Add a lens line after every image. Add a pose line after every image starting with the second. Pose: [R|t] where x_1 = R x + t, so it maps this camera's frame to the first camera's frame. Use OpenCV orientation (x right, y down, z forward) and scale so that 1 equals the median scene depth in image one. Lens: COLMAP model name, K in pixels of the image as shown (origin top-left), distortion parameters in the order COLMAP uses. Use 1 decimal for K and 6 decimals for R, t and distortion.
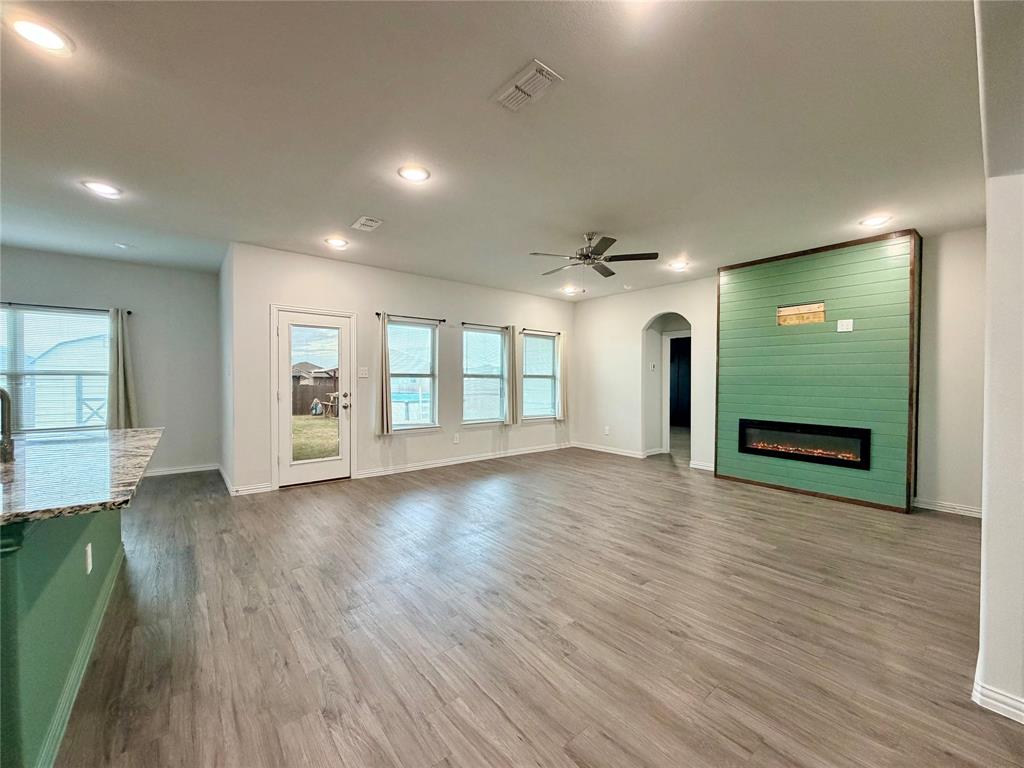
lens RADIAL K [[407.8, 0, 511.3], [0, 407.8, 383.8], [0, 0, 1]] dist [0.002253, 0.000079]
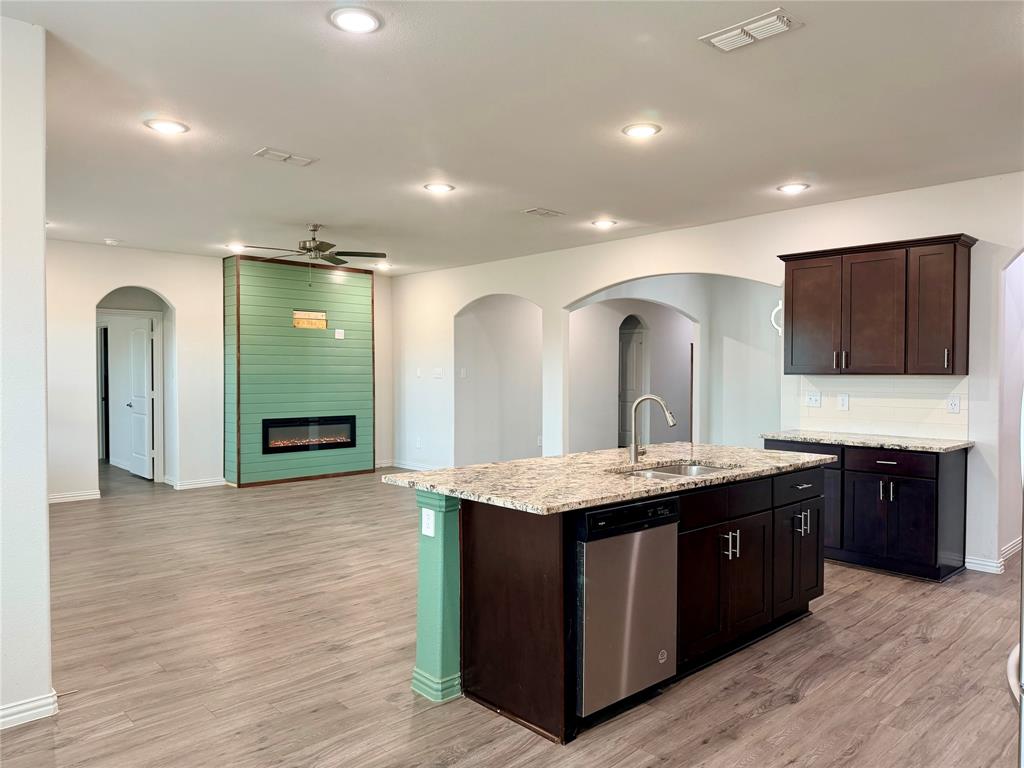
lens RADIAL K [[715.3, 0, 516.4], [0, 715.3, 382.2], [0, 0, 1]] dist [0.038888, -0.040614]
pose [[-0.078545, -0.021223, 0.996685, -1.167807], [0.011110, 0.999693, 0.022163, -0.032347], [-0.996849, 0.012814, -0.078285, 0.536971]]
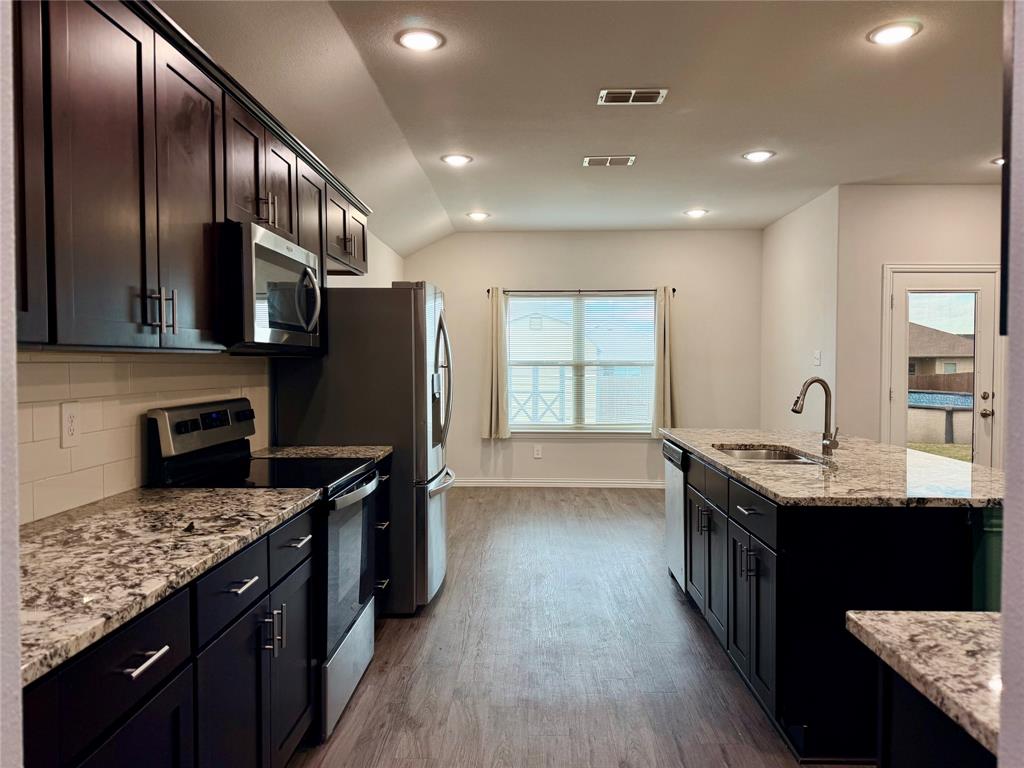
lens RADIAL K [[715.3, 0, 509.1], [0, 715.3, 383.0], [0, 0, 1]] dist [0.038888, -0.040614]
pose [[0.756609, 0.014112, -0.653716, -0.235387], [-0.006150, 0.999876, 0.014467, -0.003758], [0.653839, -0.006925, 0.756602, -0.327405]]
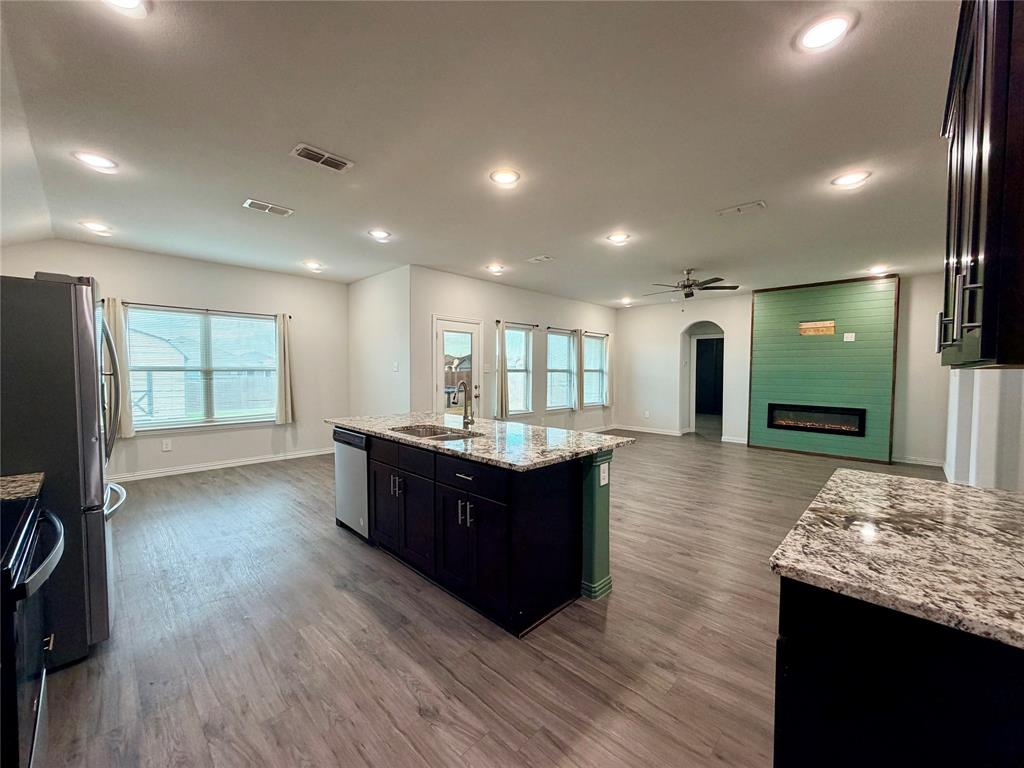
lens RADIAL K [[407.8, 0, 511.4], [0, 407.8, 384.3], [0, 0, 1]] dist [0.002253, 0.000079]
pose [[0.992746, -0.003232, 0.120189, -0.450951], [0.000313, 0.999705, 0.024300, -0.010453], [-0.120232, -0.024086, 0.992454, -0.241077]]
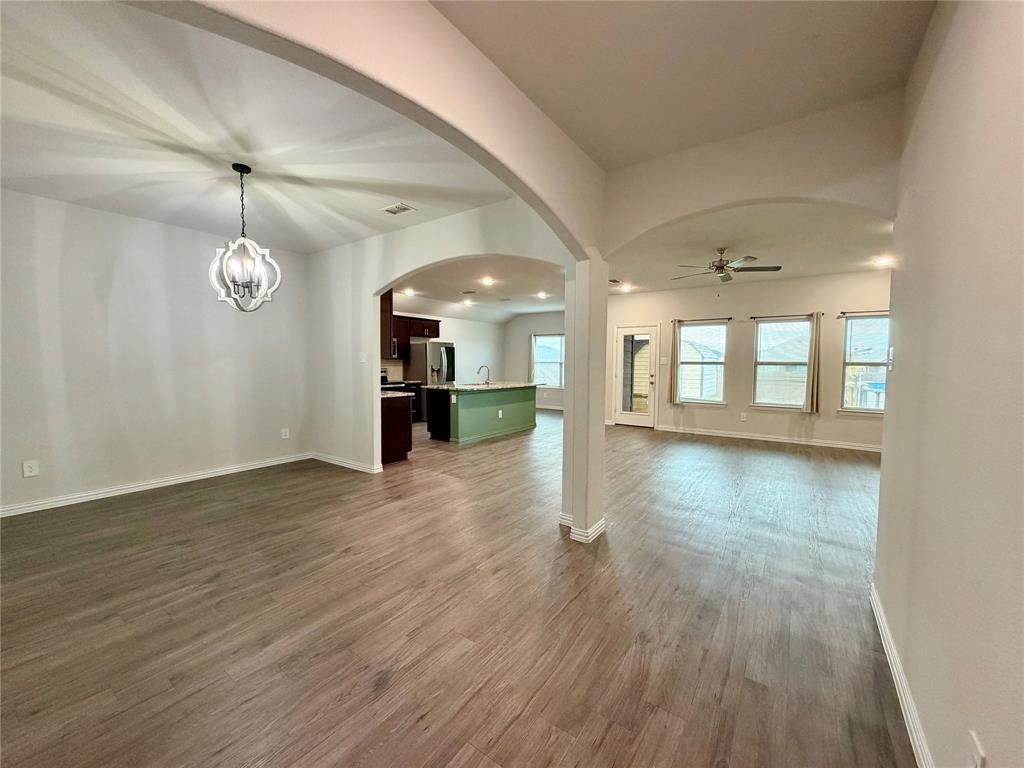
lens RADIAL K [[407.8, 0, 508.7], [0, 407.8, 384.6], [0, 0, 1]] dist [0.002253, 0.000079]
pose [[0.274031, 0.049074, -0.960468, 0.971691], [-0.017384, 0.998787, 0.046072, -0.001692], [0.961564, 0.004072, 0.274552, 0.027693]]
